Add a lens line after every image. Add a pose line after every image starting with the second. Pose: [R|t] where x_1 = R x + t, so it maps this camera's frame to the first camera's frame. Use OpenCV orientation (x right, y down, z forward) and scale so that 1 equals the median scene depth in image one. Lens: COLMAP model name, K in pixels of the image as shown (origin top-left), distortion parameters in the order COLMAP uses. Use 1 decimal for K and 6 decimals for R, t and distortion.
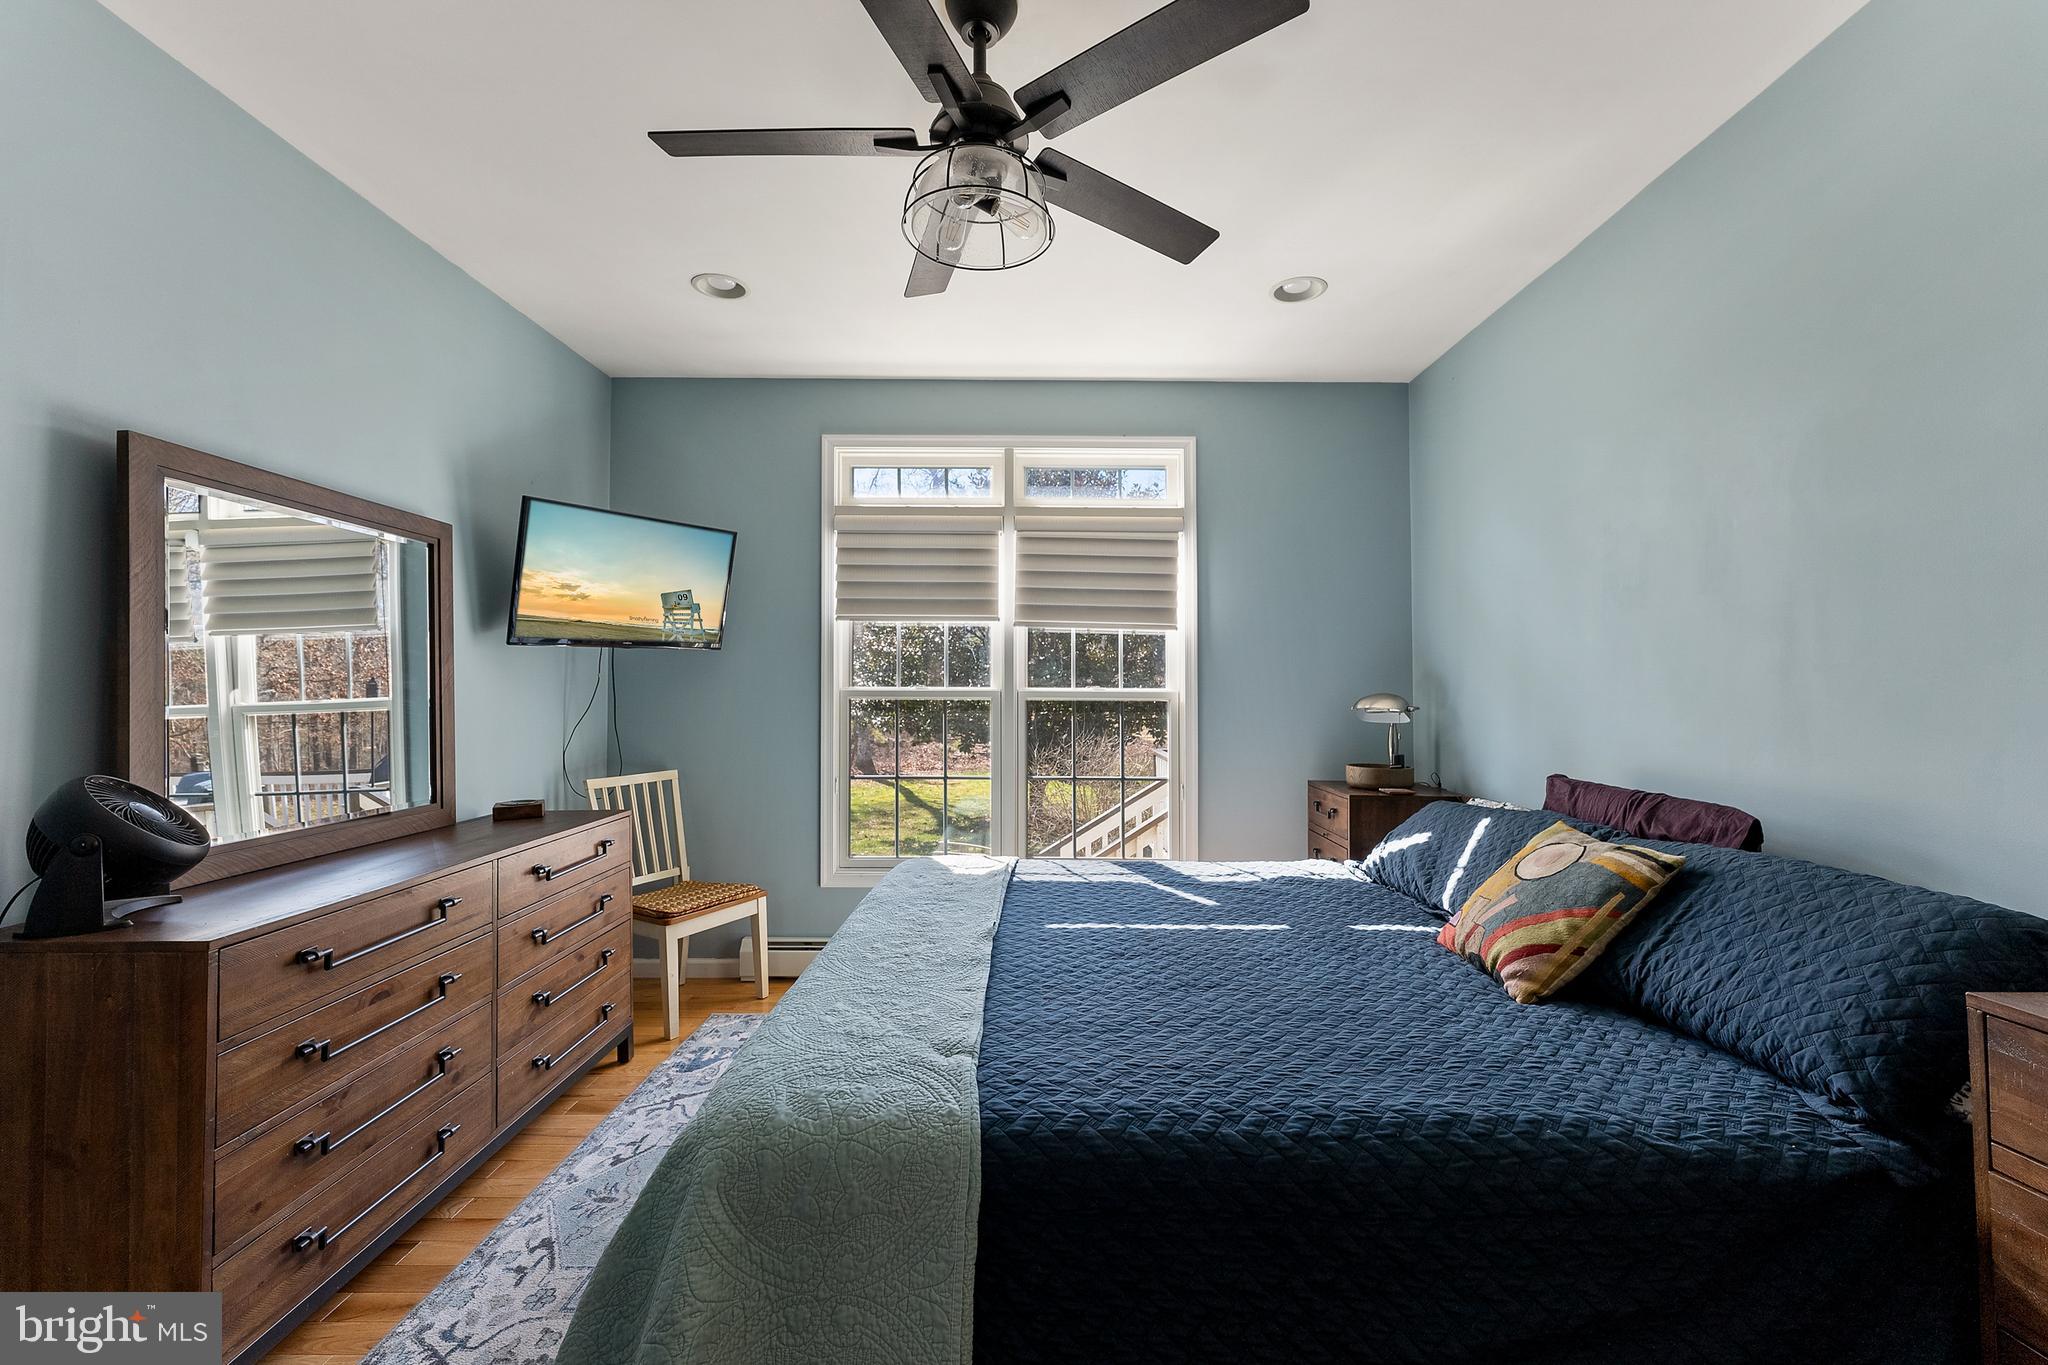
lens RADIAL K [[828.6, 0, 1023.3], [0, 828.6, 670.5], [0, 0, 1]] dist [0.000122, -0.000066]
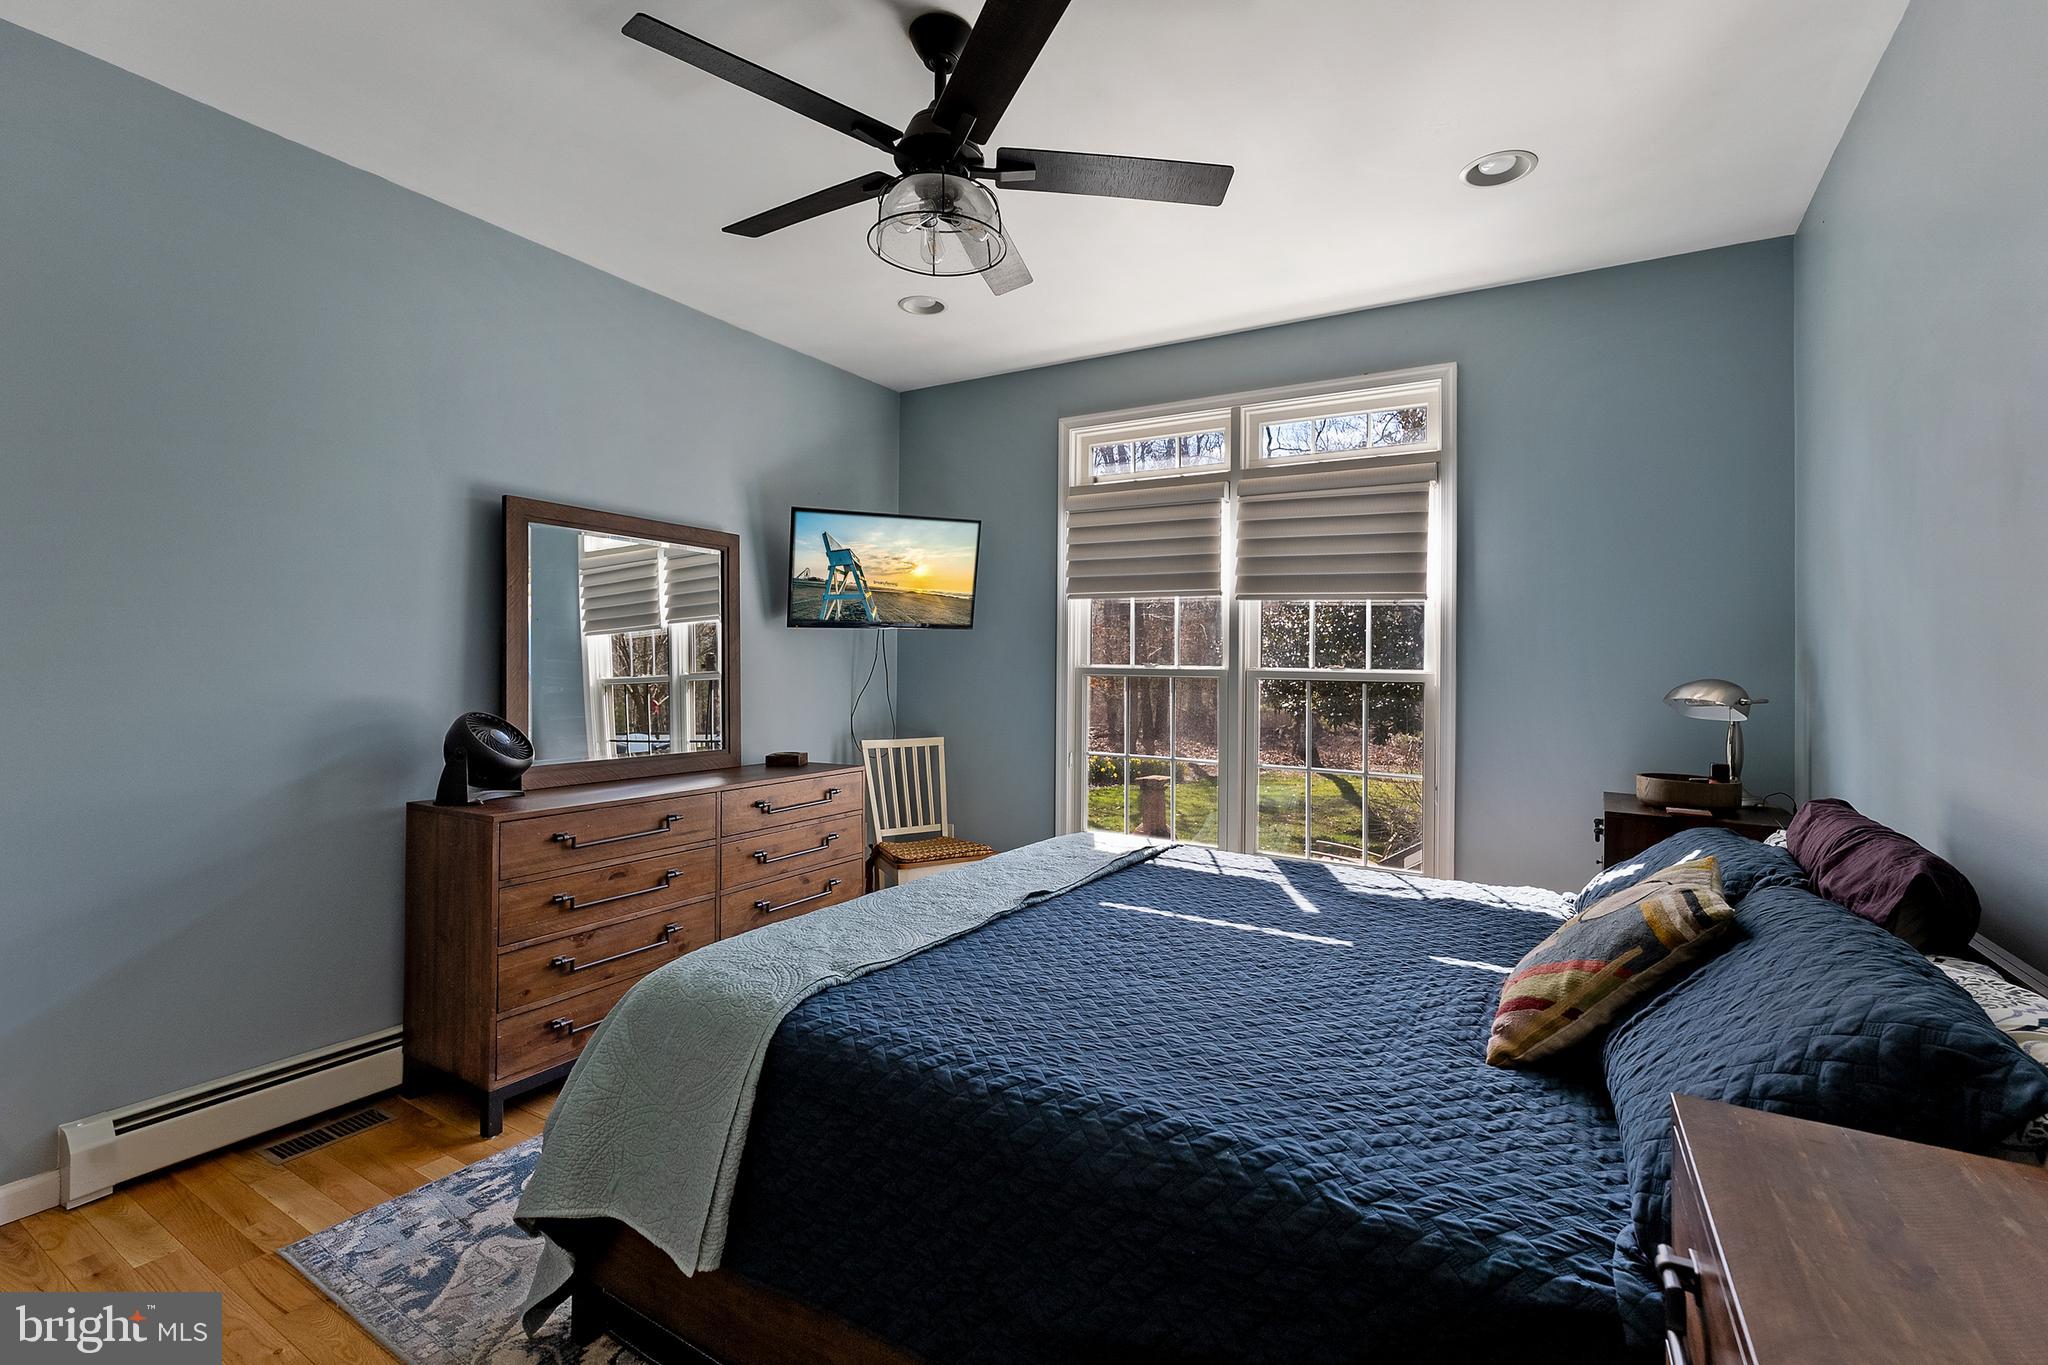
lens RADIAL K [[903.3, 0, 1026.2], [0, 903.3, 660.9], [0, 0, 1]] dist [-0.000767, -0.000062]
pose [[0.858408, 0.006900, -0.512921, 0.434888], [-0.000398, 0.999918, 0.012784, 0.002022], [0.512967, -0.010770, 0.858341, 0.019531]]
